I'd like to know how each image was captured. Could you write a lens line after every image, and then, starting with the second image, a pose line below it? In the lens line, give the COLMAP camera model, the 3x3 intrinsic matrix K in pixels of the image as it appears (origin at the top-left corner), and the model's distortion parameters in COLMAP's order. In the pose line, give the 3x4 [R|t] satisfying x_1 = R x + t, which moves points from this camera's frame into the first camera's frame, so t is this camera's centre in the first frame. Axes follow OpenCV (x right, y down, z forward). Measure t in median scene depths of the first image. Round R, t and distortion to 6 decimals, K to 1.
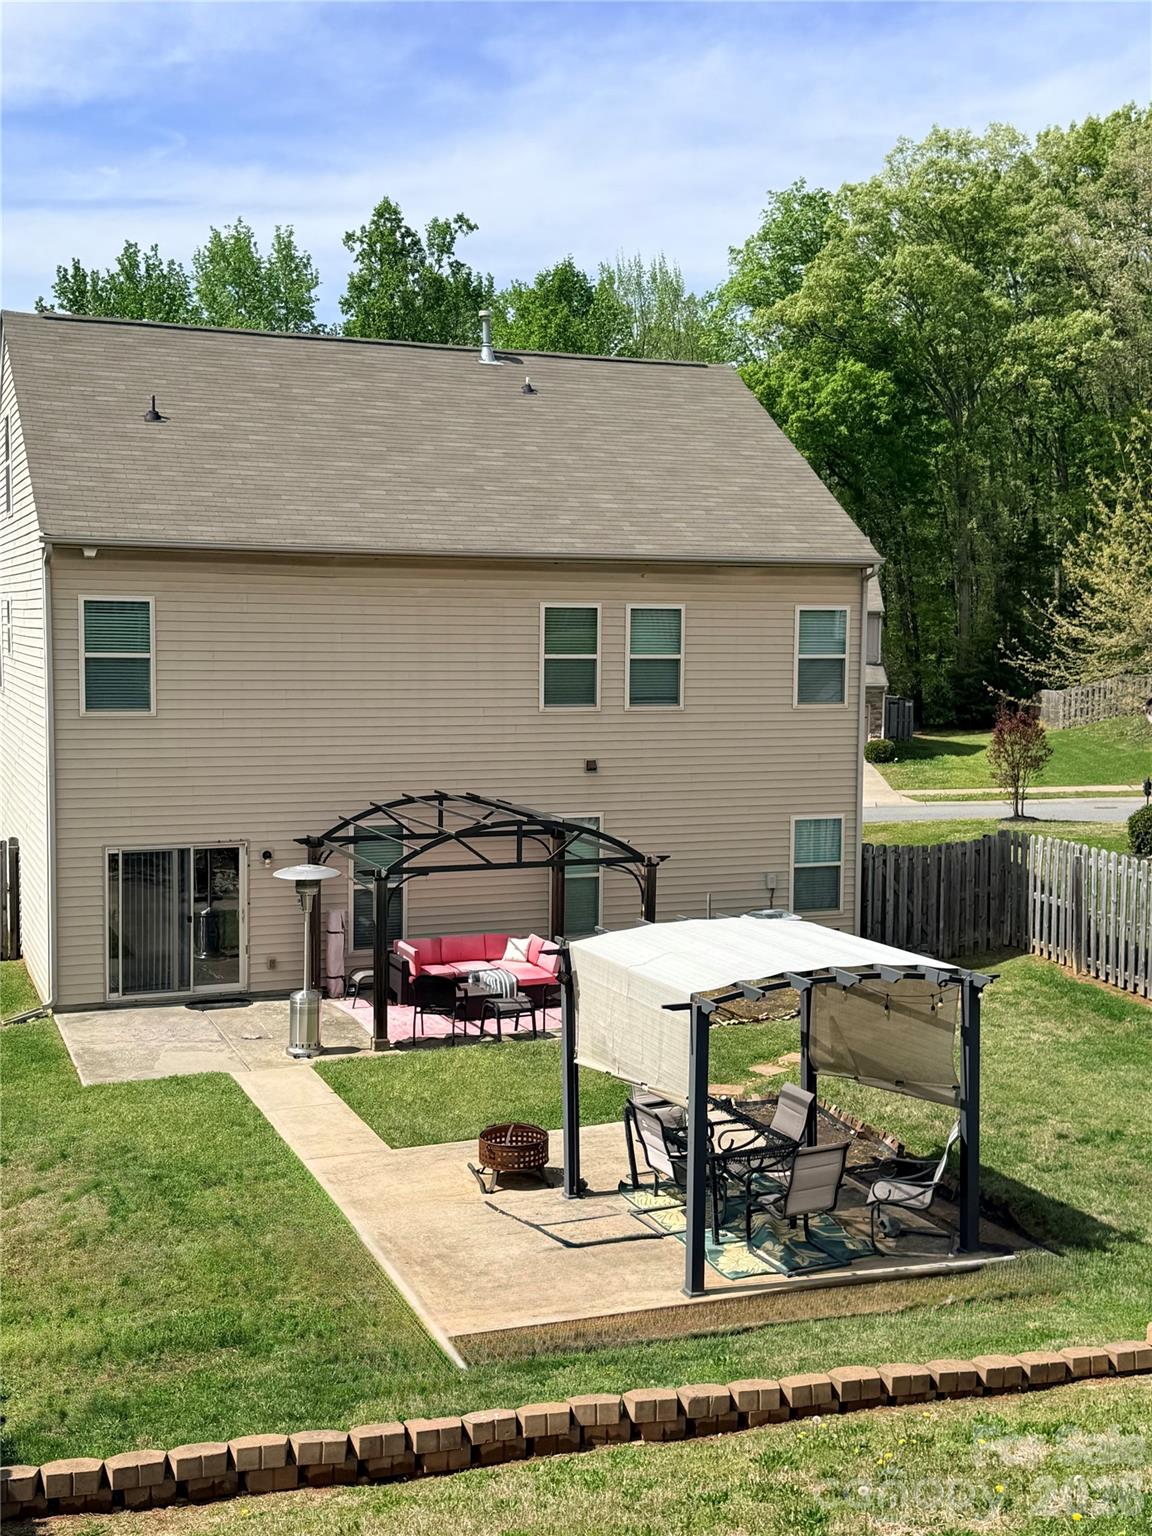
lens RADIAL K [[1774.6, 0, 576.8], [0, 1774.6, 766.7], [0, 0, 1]] dist [0.031816, 0.000000]
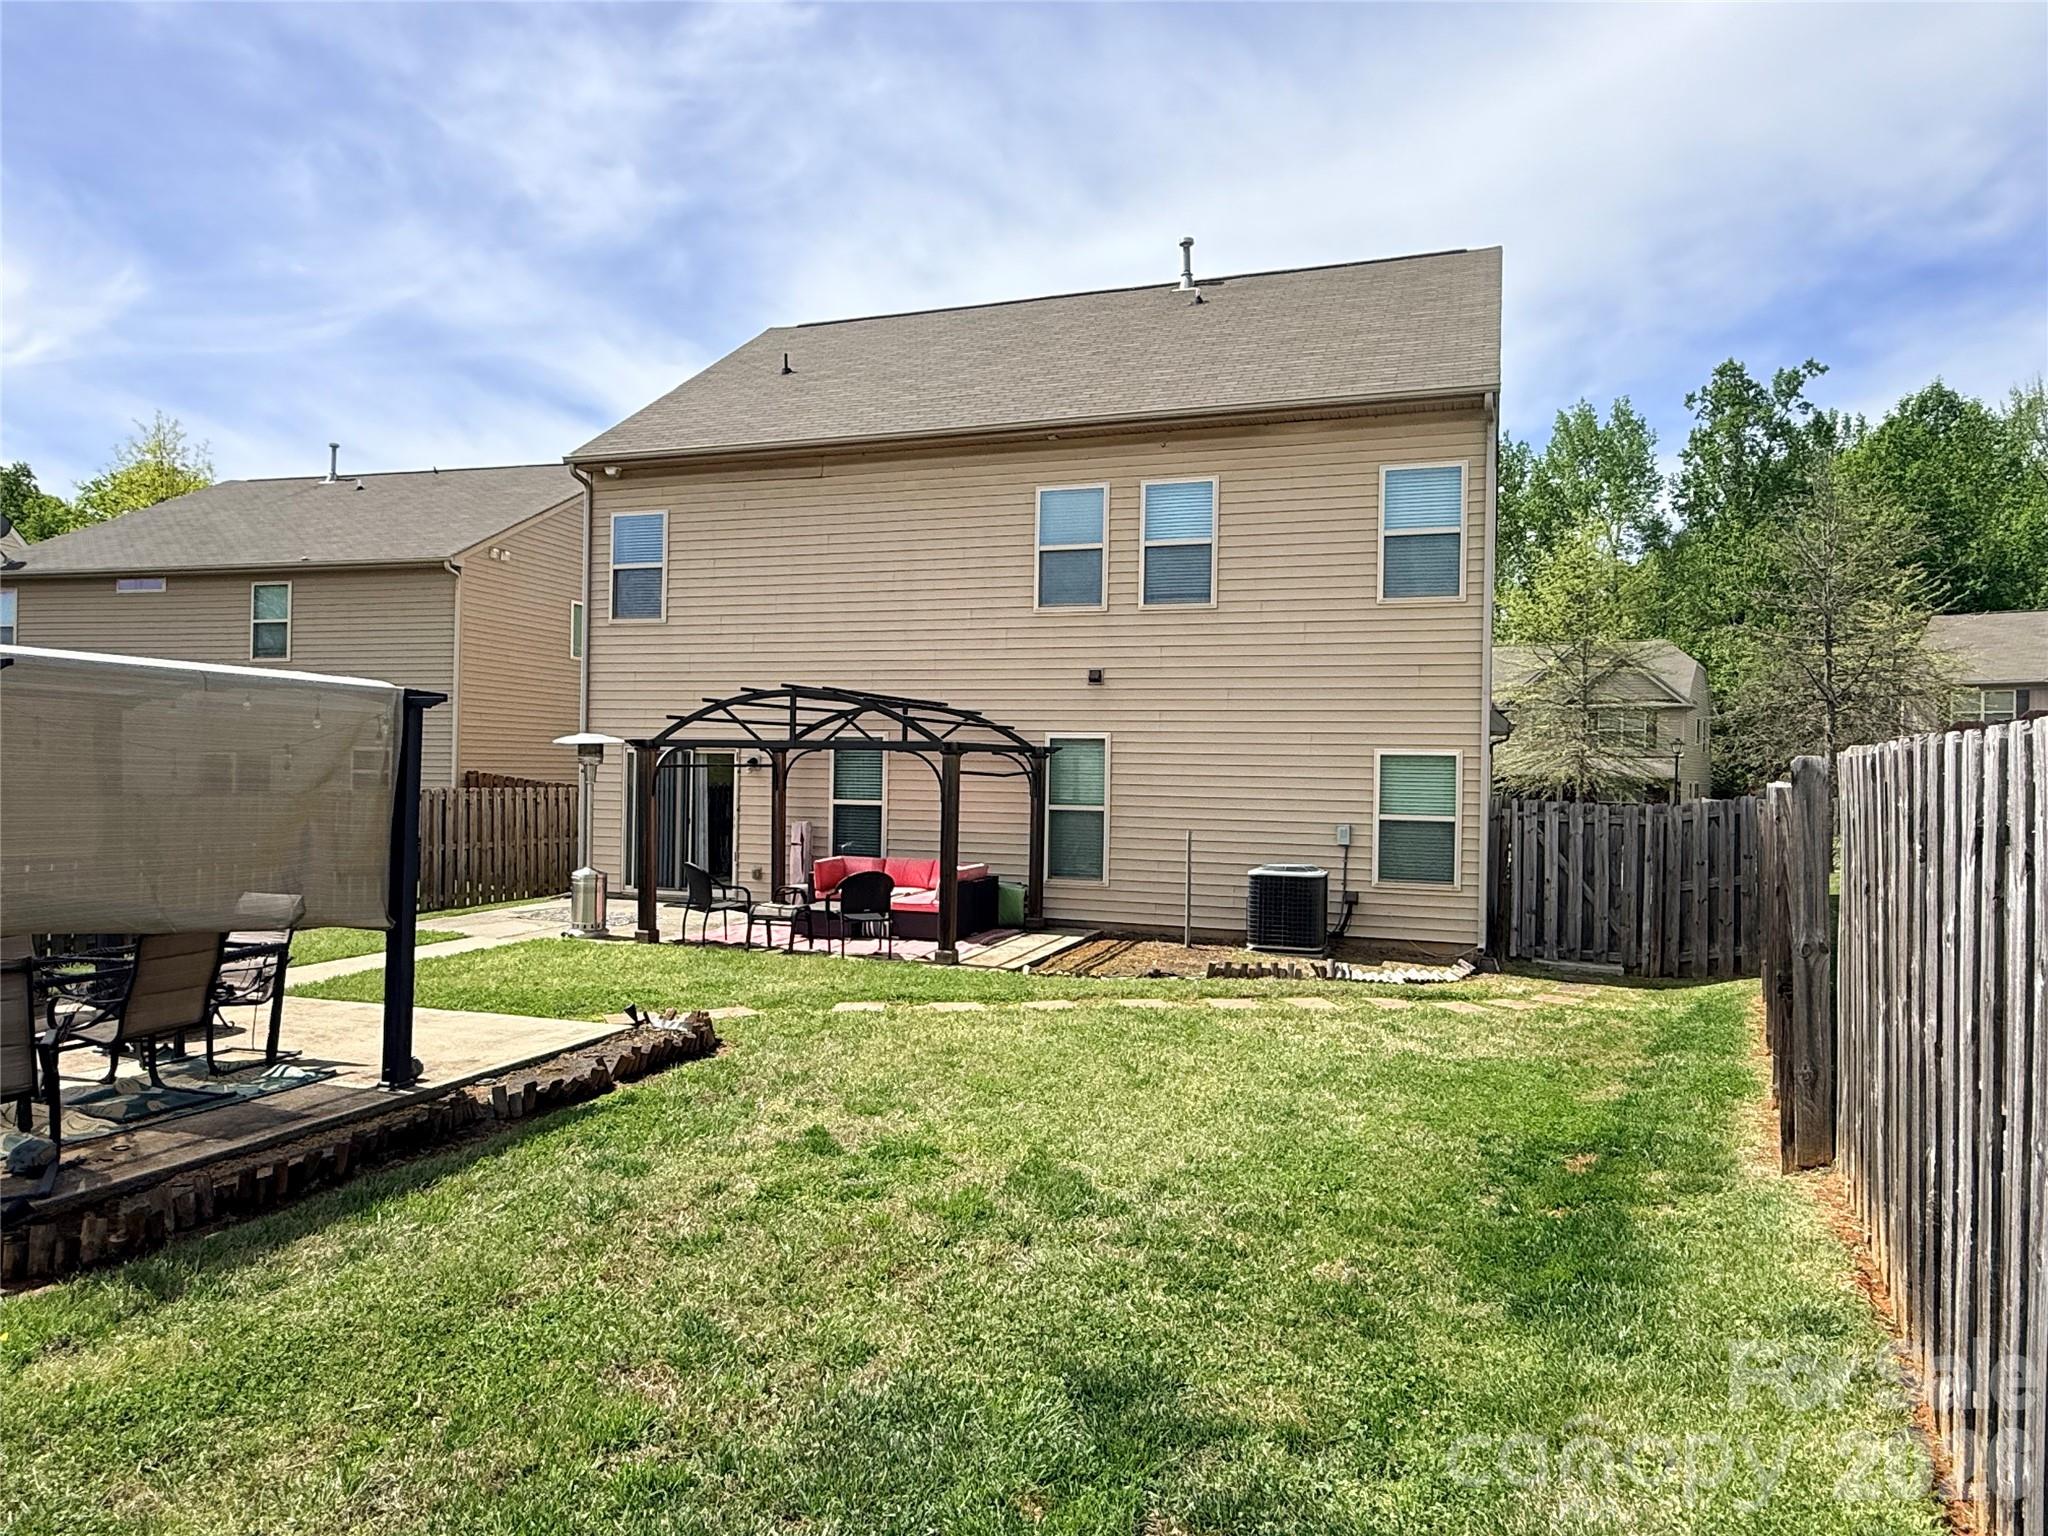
lens RADIAL K [[1284.8, 0, 1017.3], [0, 1284.8, 765.0], [0, 0, 1]] dist [-0.000824, 0.002055]
pose [[0.748426, 0.002714, -0.663213, 0.364528], [-0.066328, 0.995284, -0.070777, 0.082226], [0.659894, 0.096961, 0.745077, 0.502595]]
